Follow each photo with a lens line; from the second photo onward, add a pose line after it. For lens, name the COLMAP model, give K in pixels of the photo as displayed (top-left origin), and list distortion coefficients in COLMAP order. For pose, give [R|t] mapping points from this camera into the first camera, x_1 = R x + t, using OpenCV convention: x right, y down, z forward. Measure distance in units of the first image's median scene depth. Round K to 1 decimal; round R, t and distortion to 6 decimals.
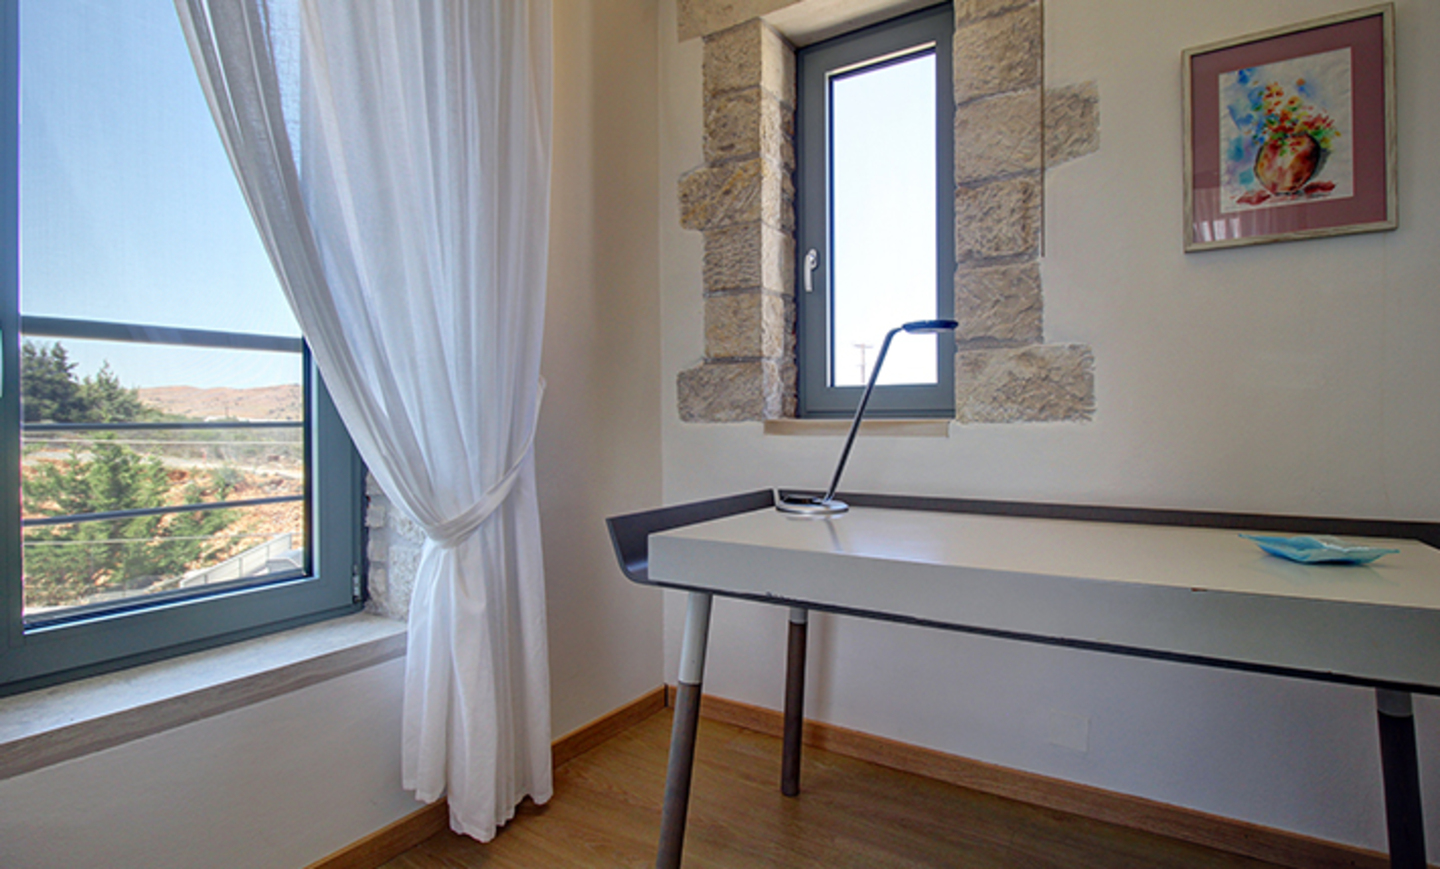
lens RADIAL K [[733.0, 0, 726.0], [0, 733.0, 426.0], [0, 0, 1]] dist [-0.001181, -0.003514]
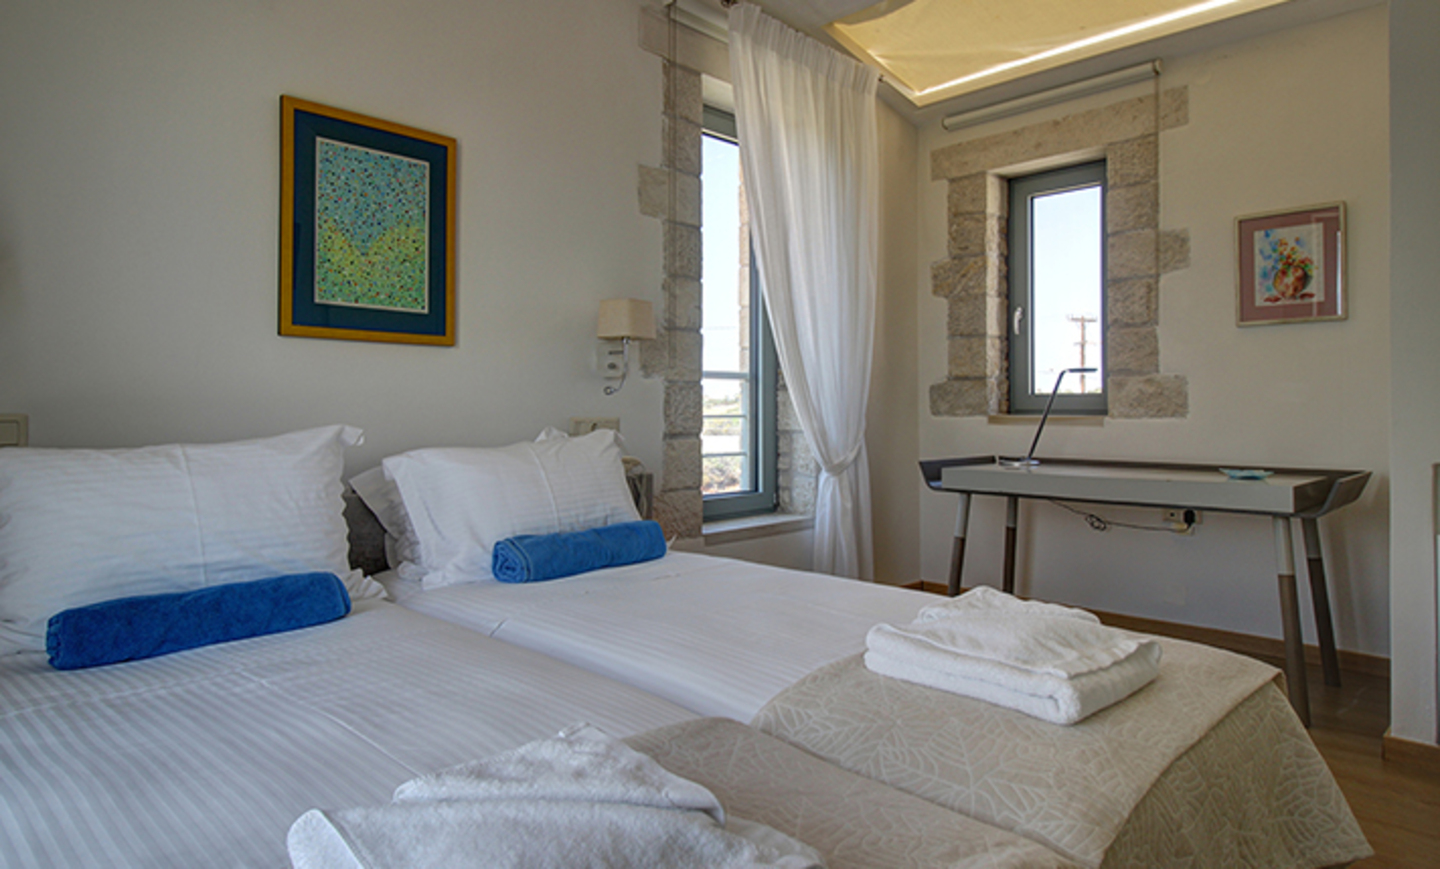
lens RADIAL K [[921.6, 0, 692.4], [0, 921.6, 395.7], [0, 0, 1]] dist [0.039932, -0.004863]
pose [[0.976056, 0.002444, -0.217505, -0.168910], [-0.007158, 0.999756, -0.020888, -0.005178], [0.217401, 0.021945, 0.975836, -1.377464]]
